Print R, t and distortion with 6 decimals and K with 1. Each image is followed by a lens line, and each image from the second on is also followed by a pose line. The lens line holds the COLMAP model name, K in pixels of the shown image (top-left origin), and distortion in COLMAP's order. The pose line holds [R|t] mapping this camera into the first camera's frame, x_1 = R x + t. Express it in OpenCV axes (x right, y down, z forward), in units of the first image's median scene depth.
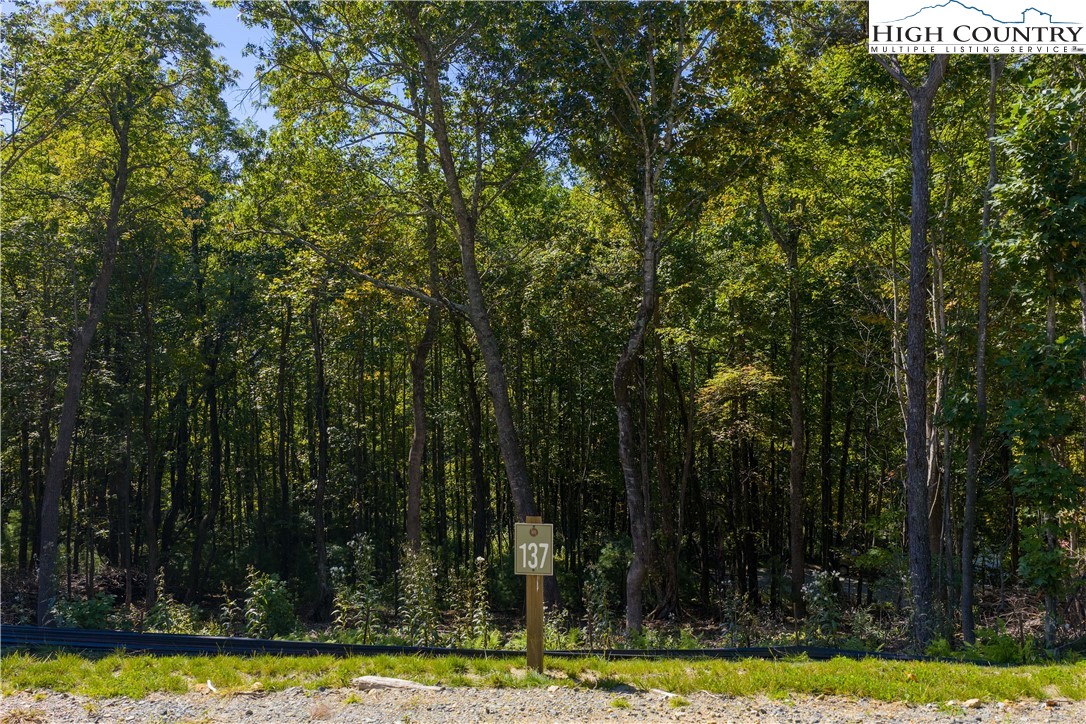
lens RADIAL K [[897.1, 0, 546.4], [0, 897.1, 364.2], [0, 0, 1]] dist [0.017685, -0.032309]
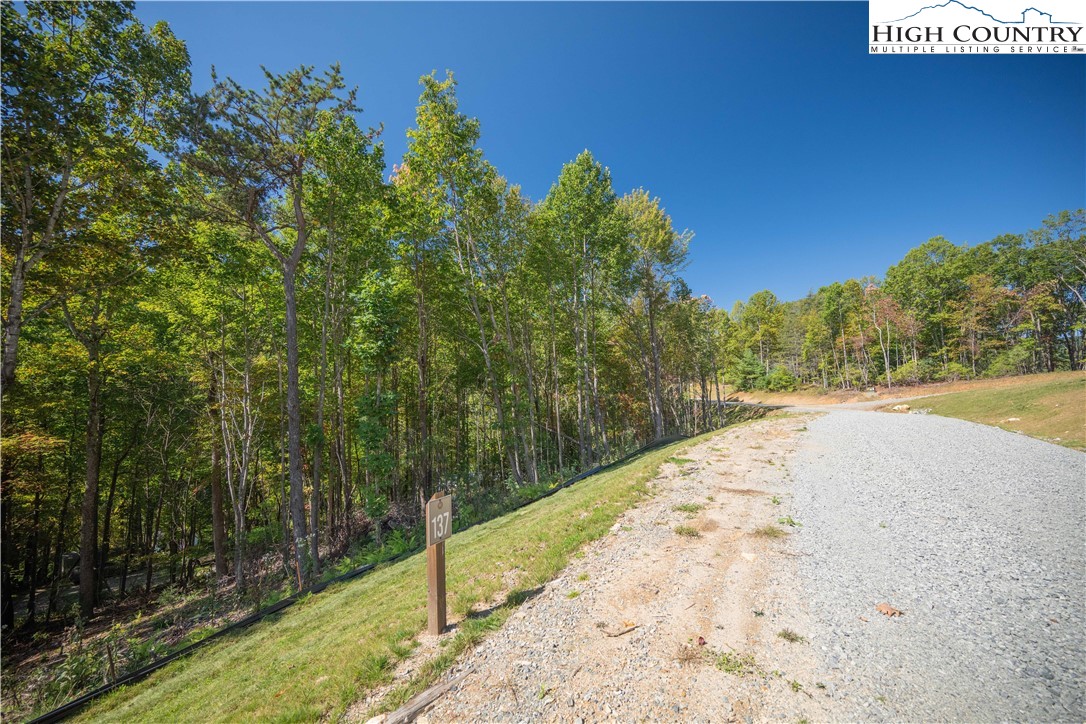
lens RADIAL K [[422.3, 0, 545.2], [0, 422.3, 363.0], [0, 0, 1]] dist [-0.002767, -0.000321]
pose [[0.366479, 0.072767, 0.927577, -0.099082], [0.063024, 0.992706, -0.102776, 0.013275], [-0.928289, 0.096125, 0.359220, 0.130137]]
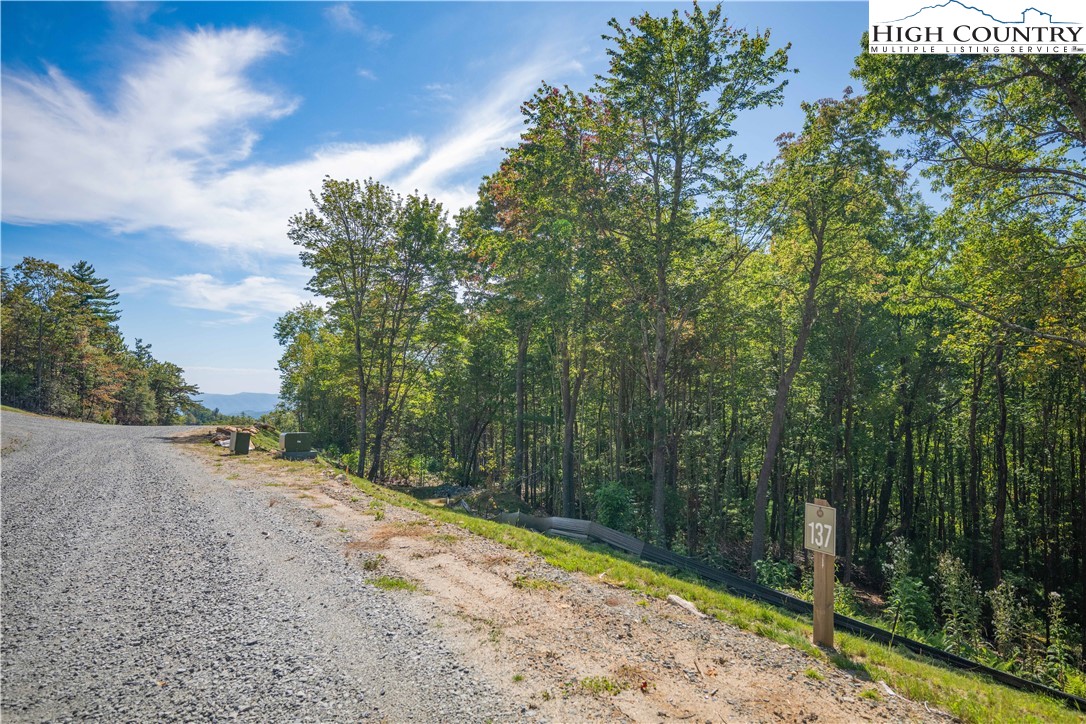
lens RADIAL K [[660.5, 0, 543.0], [0, 660.5, 362.0], [0, 0, 1]] dist [0.006823, 0.000369]
pose [[0.602334, -0.012031, -0.798154, 0.087685], [-0.046310, 0.997676, -0.049986, 0.011201], [0.796900, 0.067071, 0.600377, 0.043130]]
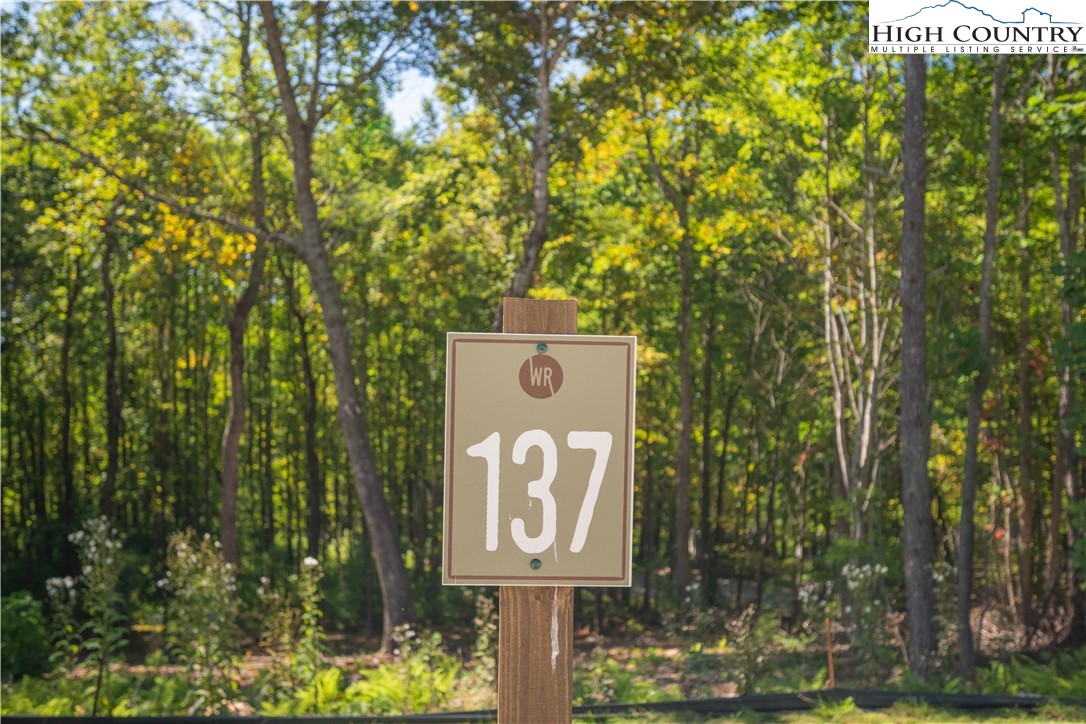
lens RADIAL K [[928.0, 0, 543.0], [0, 928.0, 362.0], [0, 0, 1]] dist [-0.005562, -0.003456]
pose [[0.986491, 0.014325, 0.163185, -0.009561], [-0.013888, 0.999896, -0.003815, 0.036926], [-0.163223, 0.001497, 0.986588, 0.158563]]
